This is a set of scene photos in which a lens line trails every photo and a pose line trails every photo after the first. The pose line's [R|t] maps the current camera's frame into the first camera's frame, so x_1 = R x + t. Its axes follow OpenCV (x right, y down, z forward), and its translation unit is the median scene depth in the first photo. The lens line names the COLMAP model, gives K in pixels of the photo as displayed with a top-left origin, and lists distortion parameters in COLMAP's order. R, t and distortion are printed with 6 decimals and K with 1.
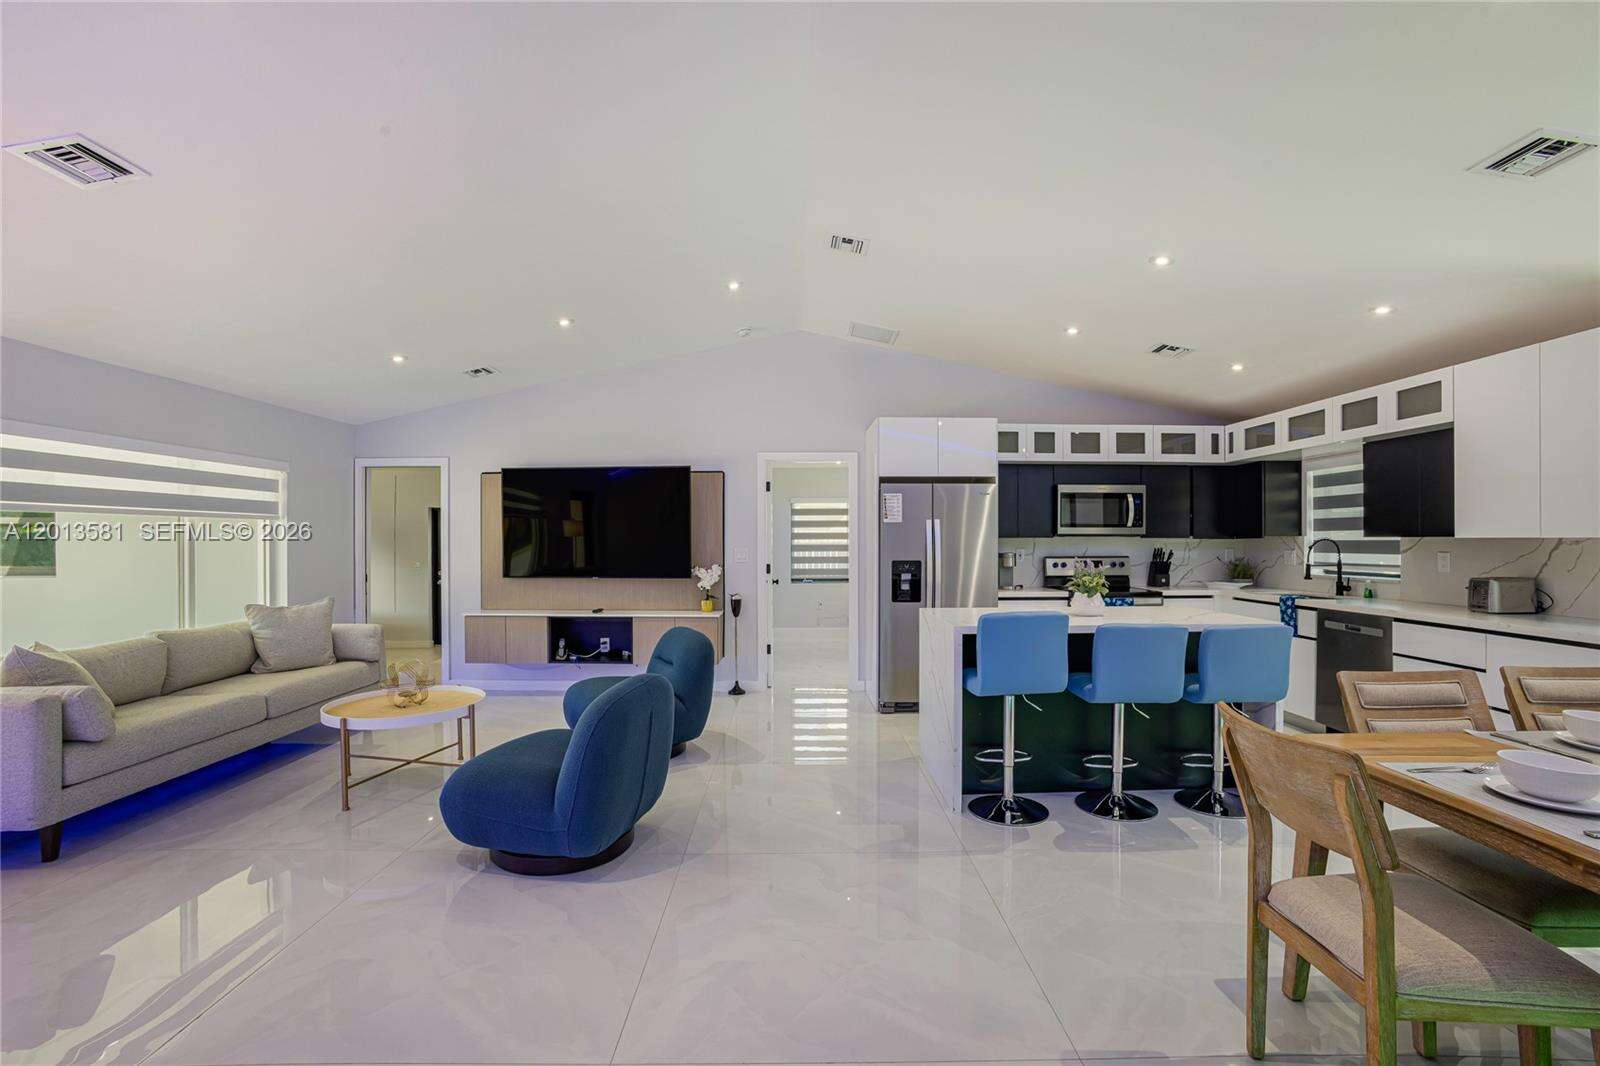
lens RADIAL K [[706.2, 0, 800.1], [0, 706.2, 544.3], [0, 0, 1]] dist [-0.059394, 0.026019]
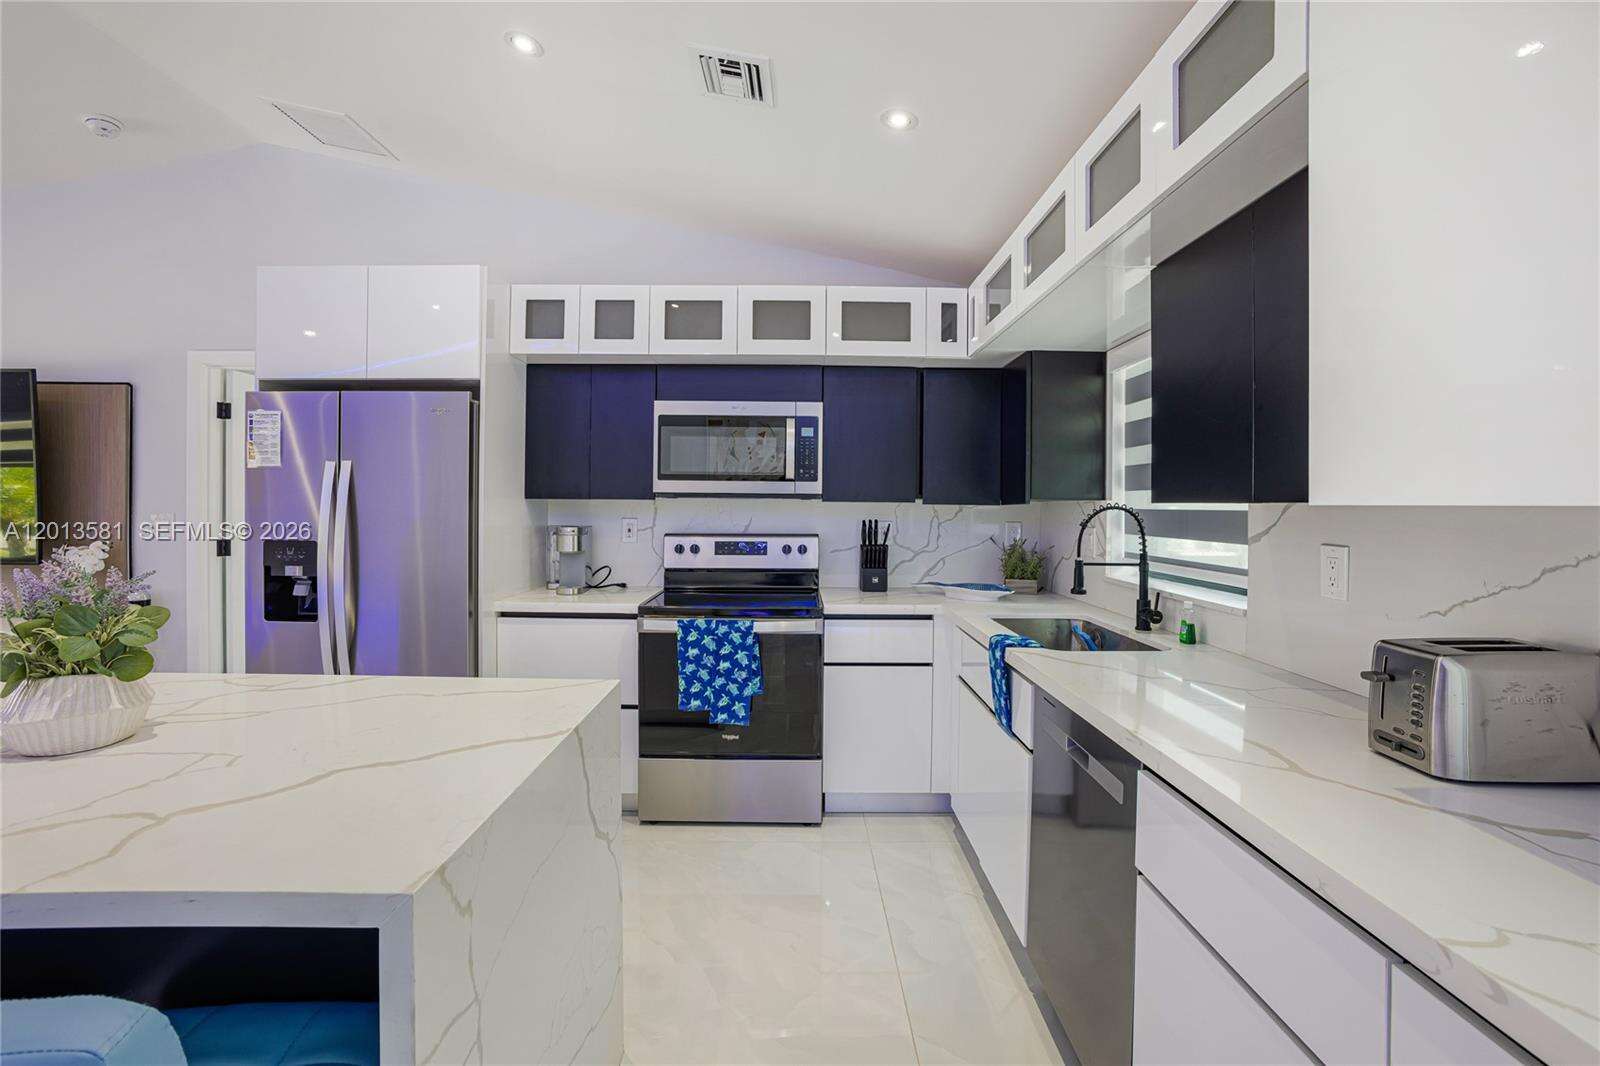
lens RADIAL K [[706.2, 0, 803.0], [0, 706.2, 507.2], [0, 0, 1]] dist [-0.059394, 0.026019]
pose [[0.999957, 0.008943, -0.002557, 0.501377], [-0.008945, 0.999960, -0.000702, -0.004314], [0.002550, 0.000725, 0.999996, 0.480823]]
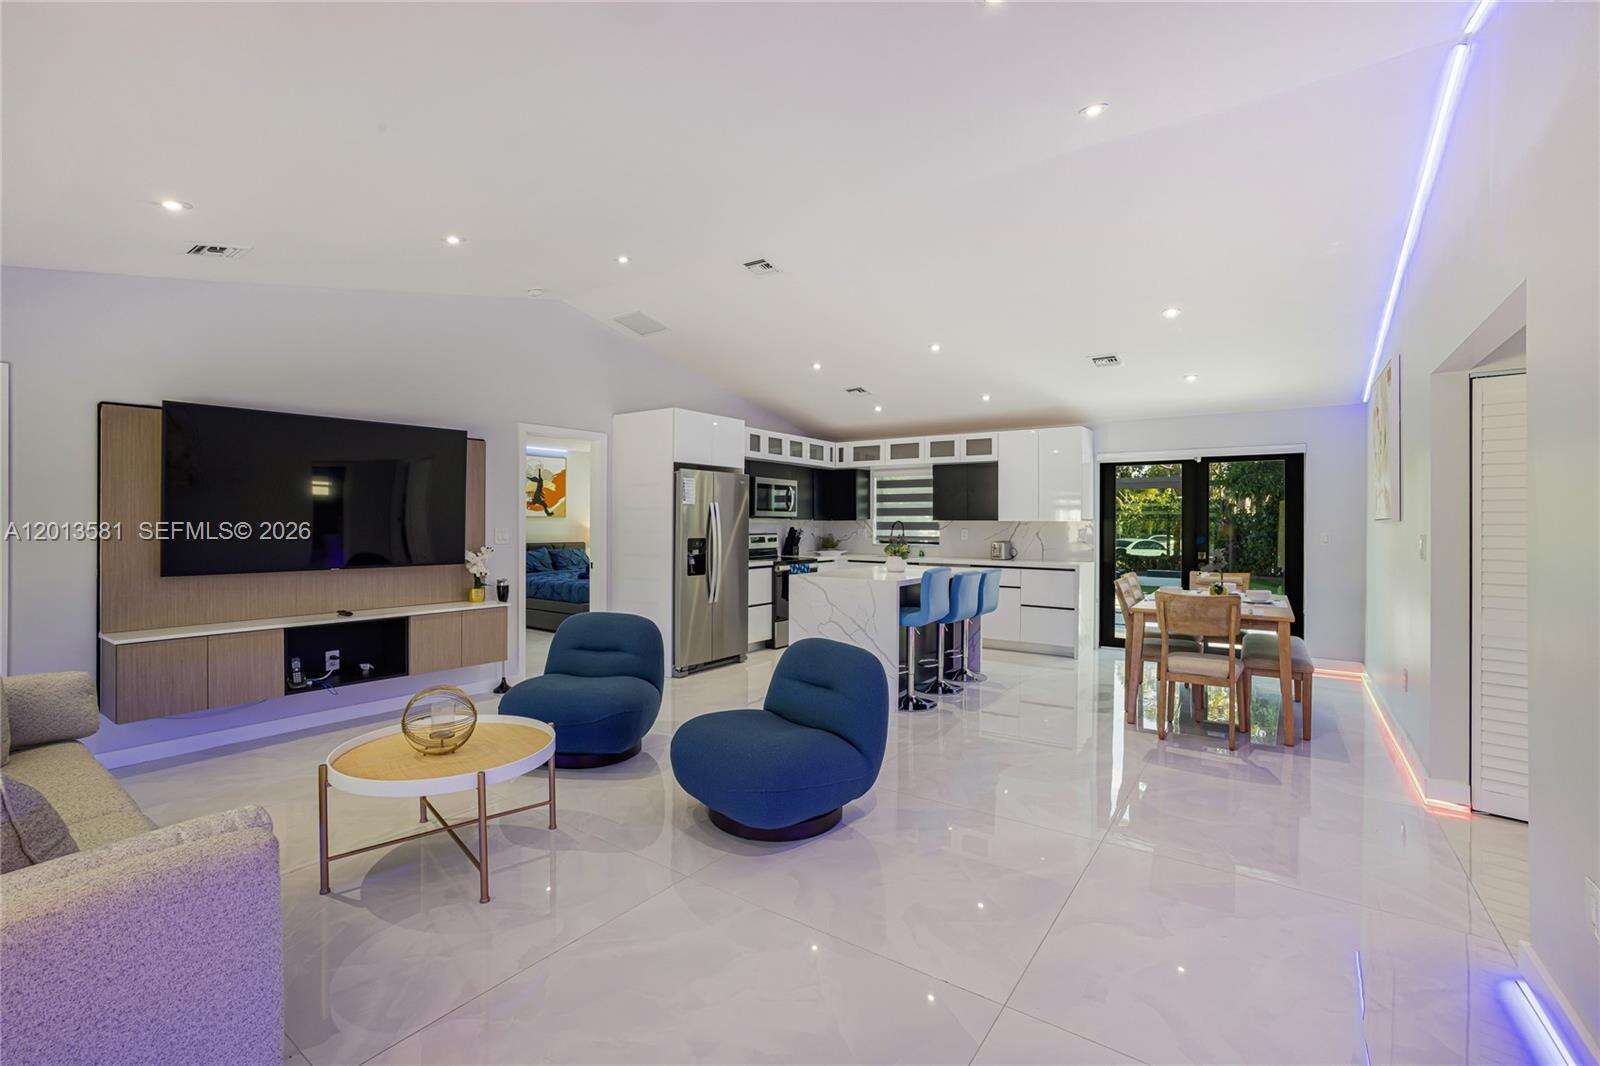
lens RADIAL K [[706.2, 0, 809.0], [0, 706.2, 518.9], [0, 0, 1]] dist [-0.059394, 0.026019]
pose [[0.576878, 0.007287, 0.816798, -0.637053], [-0.000473, 0.999963, -0.008586, 0.001377], [-0.816830, 0.004567, 0.576860, 0.196088]]
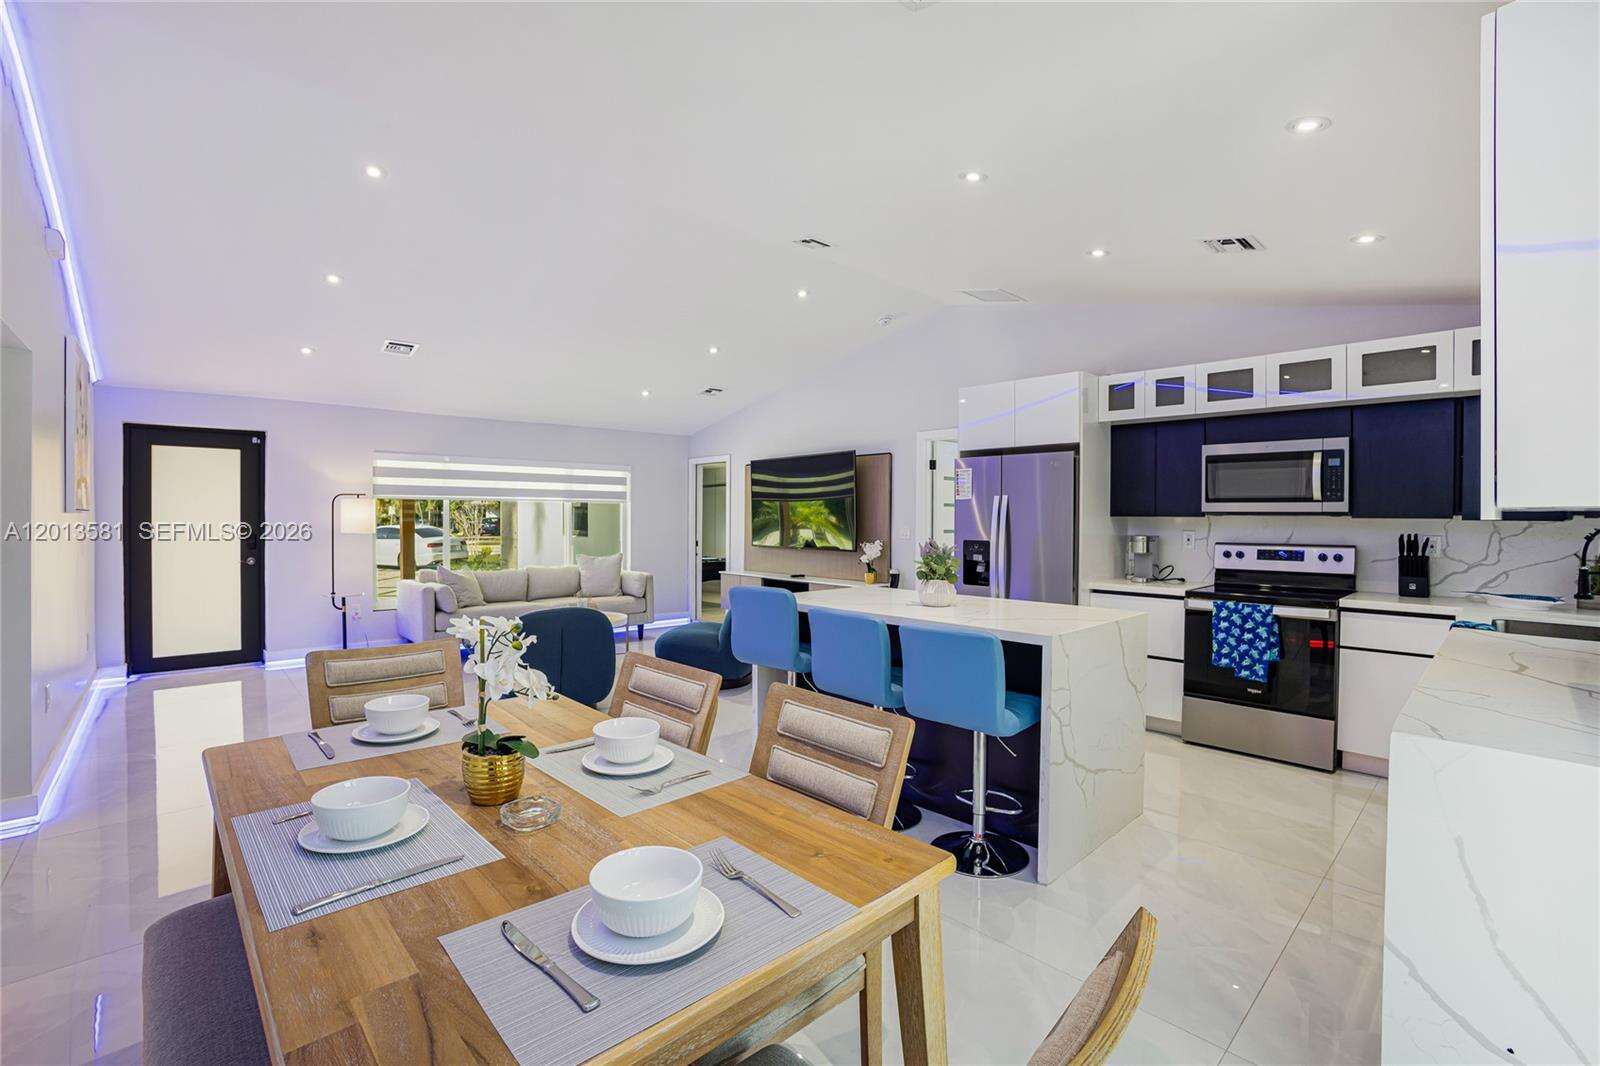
lens RADIAL K [[706.2, 0, 796.4], [0, 706.2, 526.9], [0, 0, 1]] dist [-0.059394, 0.026019]
pose [[0.671895, 0.014790, -0.740499, 0.647075], [-0.008299, 0.999888, 0.012441, -0.004500], [0.740600, -0.002213, 0.671942, 0.196328]]
